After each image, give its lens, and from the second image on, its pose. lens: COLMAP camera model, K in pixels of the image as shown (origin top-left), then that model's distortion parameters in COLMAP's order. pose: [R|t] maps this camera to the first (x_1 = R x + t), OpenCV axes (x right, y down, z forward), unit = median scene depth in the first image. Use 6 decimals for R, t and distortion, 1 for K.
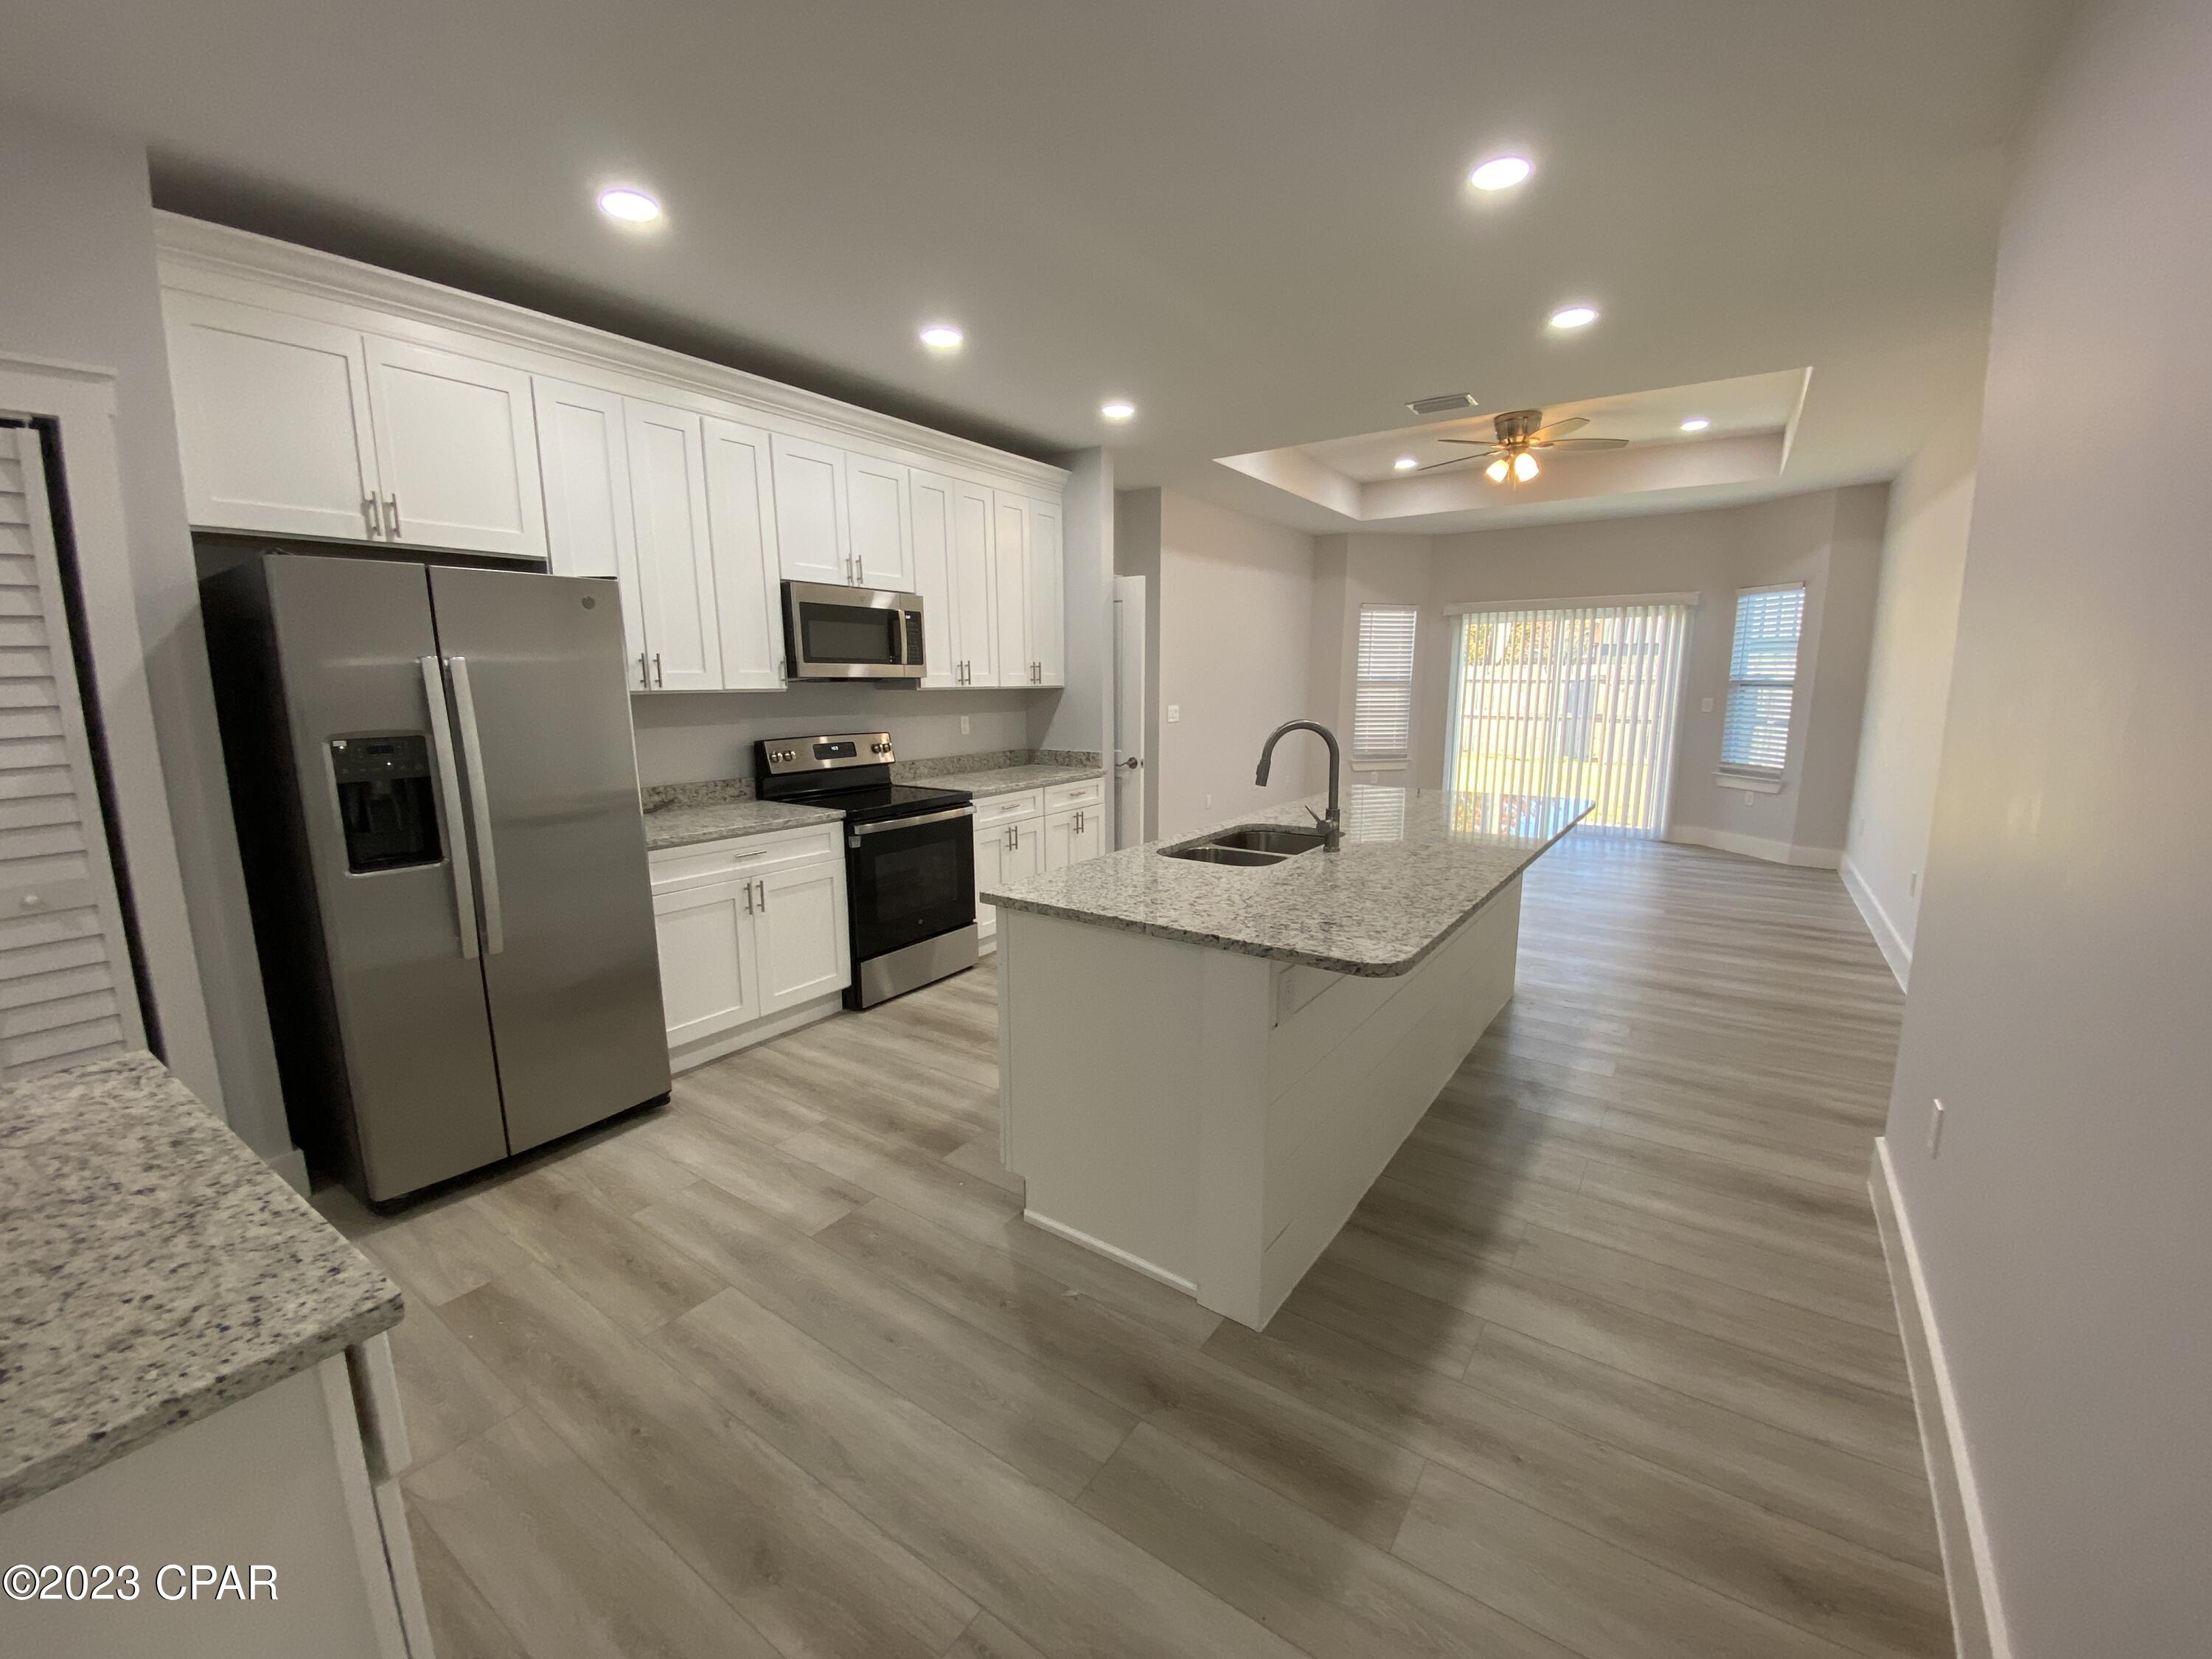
lens RADIAL K [[885.5, 0, 1105.1], [0, 885.5, 833.8], [0, 0, 1]] dist [0.035075, -0.028623]
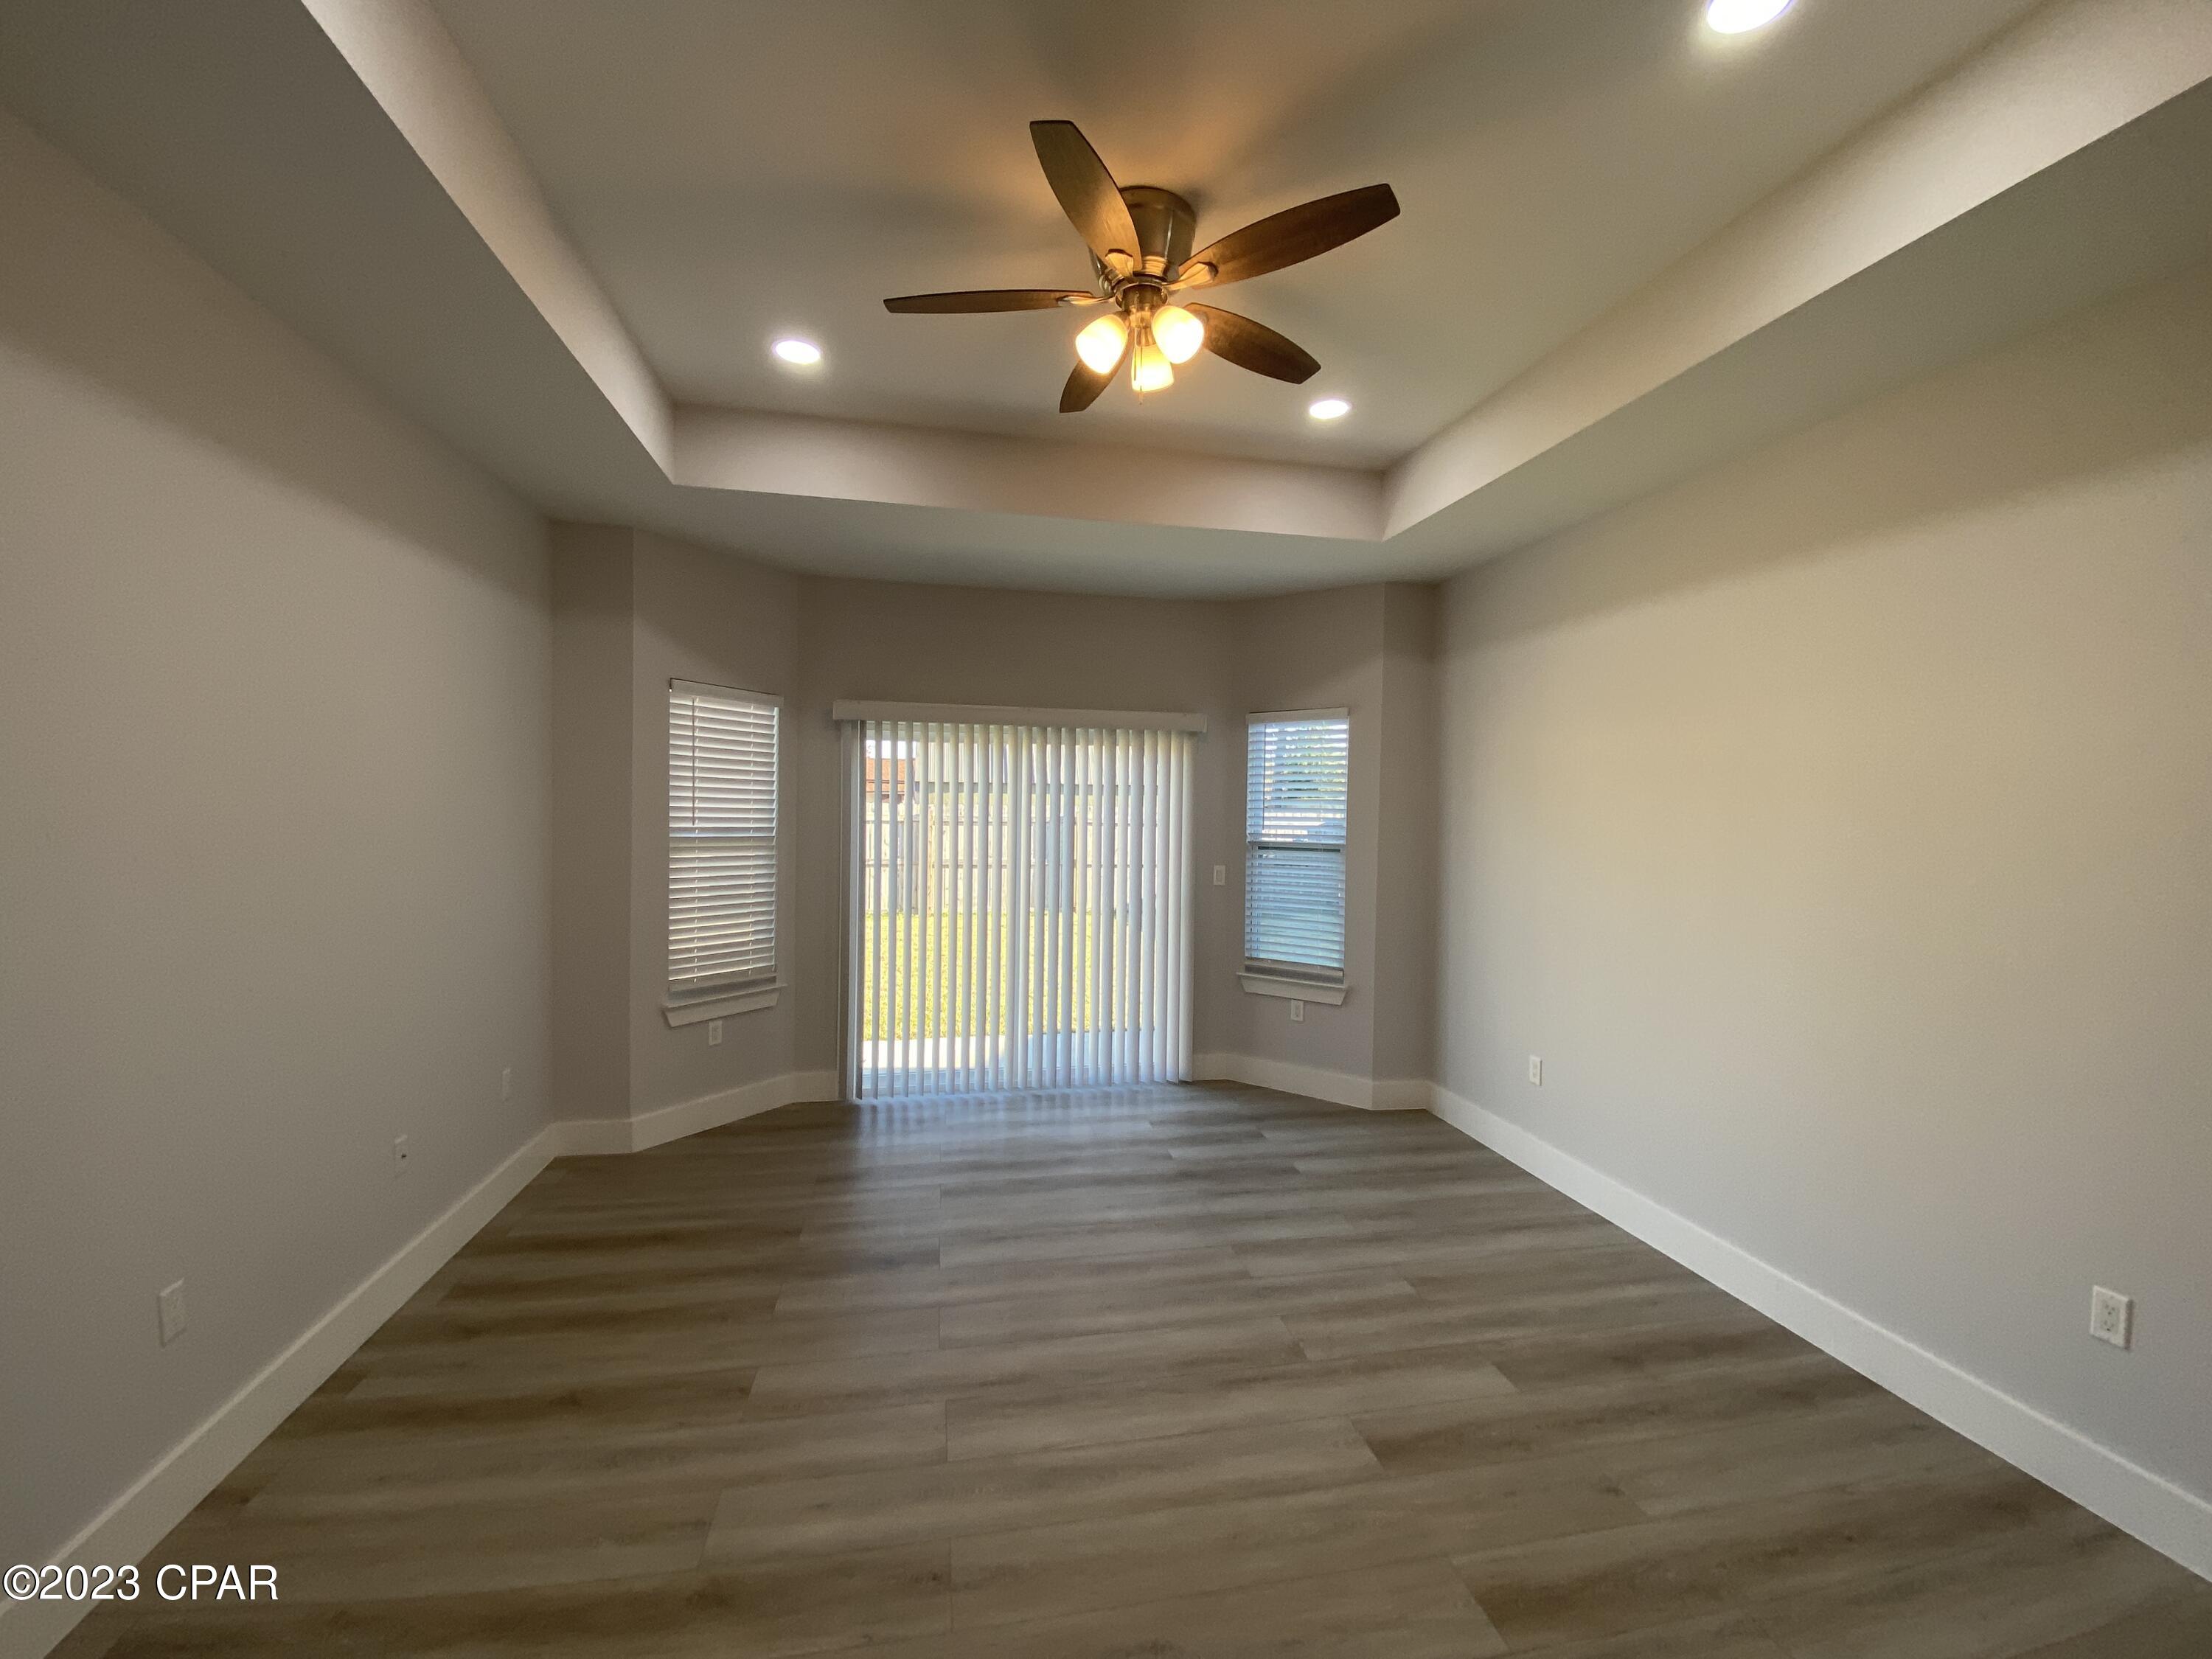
lens RADIAL K [[885.5, 0, 1105.1], [0, 885.5, 833.8], [0, 0, 1]] dist [0.035075, -0.028623]
pose [[0.697328, -0.004195, 0.716740, 0.119446], [0.110164, 0.988728, -0.101394, -0.115418], [-0.708235, 0.149664, 0.689930, 0.581041]]
